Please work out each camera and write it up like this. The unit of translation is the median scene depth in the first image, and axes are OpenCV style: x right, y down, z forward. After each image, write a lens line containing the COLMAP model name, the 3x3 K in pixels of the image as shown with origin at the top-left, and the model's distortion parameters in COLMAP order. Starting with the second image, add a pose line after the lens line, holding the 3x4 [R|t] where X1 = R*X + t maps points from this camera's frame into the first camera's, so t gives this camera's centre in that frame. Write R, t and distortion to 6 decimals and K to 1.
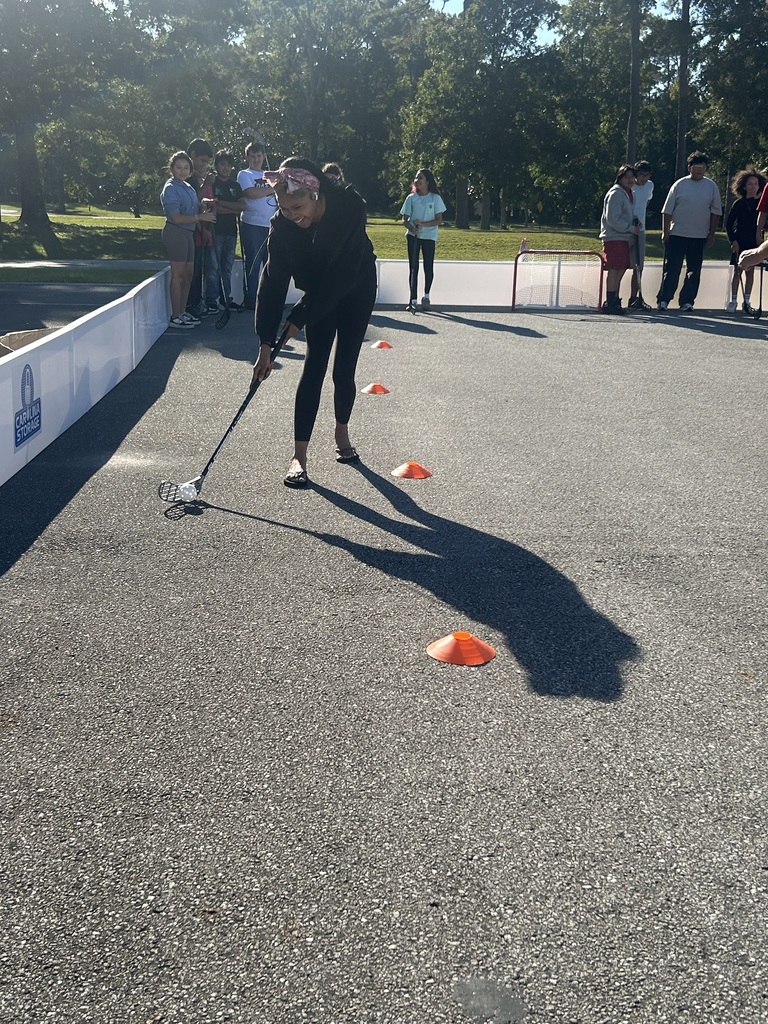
lens RADIAL K [[1243.9, 0, 384.7], [0, 1243.9, 511.7], [0, 0, 1]] dist [0.031644, 0.000000]
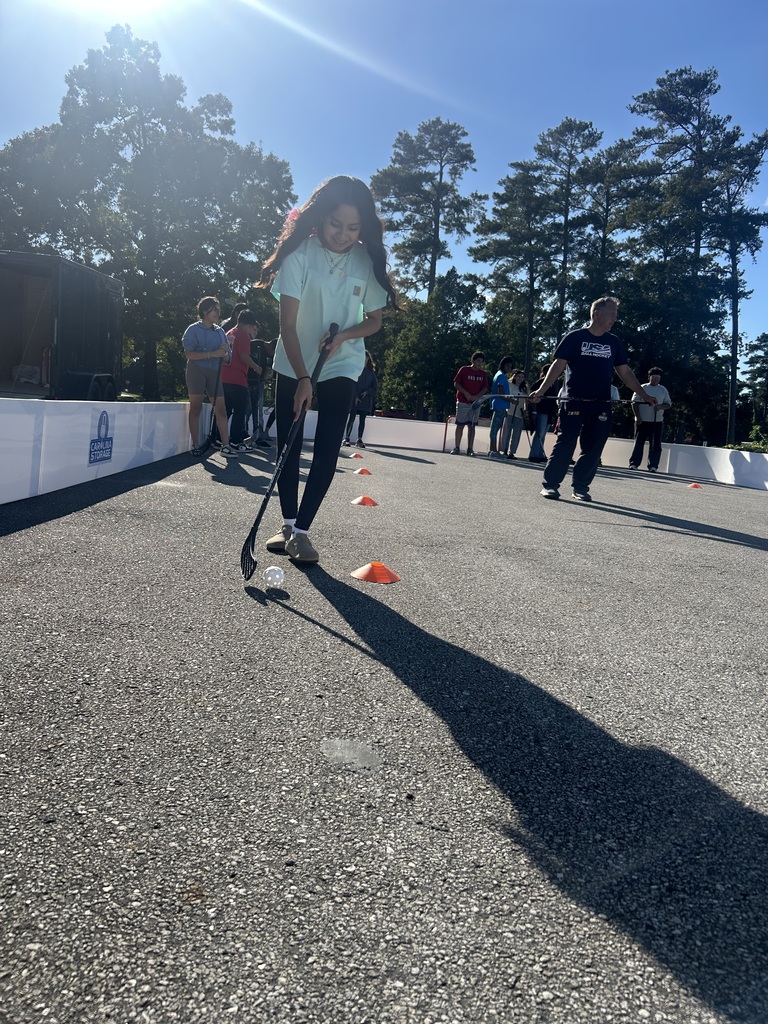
lens RADIAL K [[785.0, 0, 381.8], [0, 785.0, 512.6], [0, 0, 1]] dist [0.023767, -0.005714]
pose [[0.997175, 0.072419, 0.019918, 0.034901], [-0.069481, 0.990151, -0.121543, 0.109022], [-0.028524, 0.119816, 0.992386, 0.102886]]
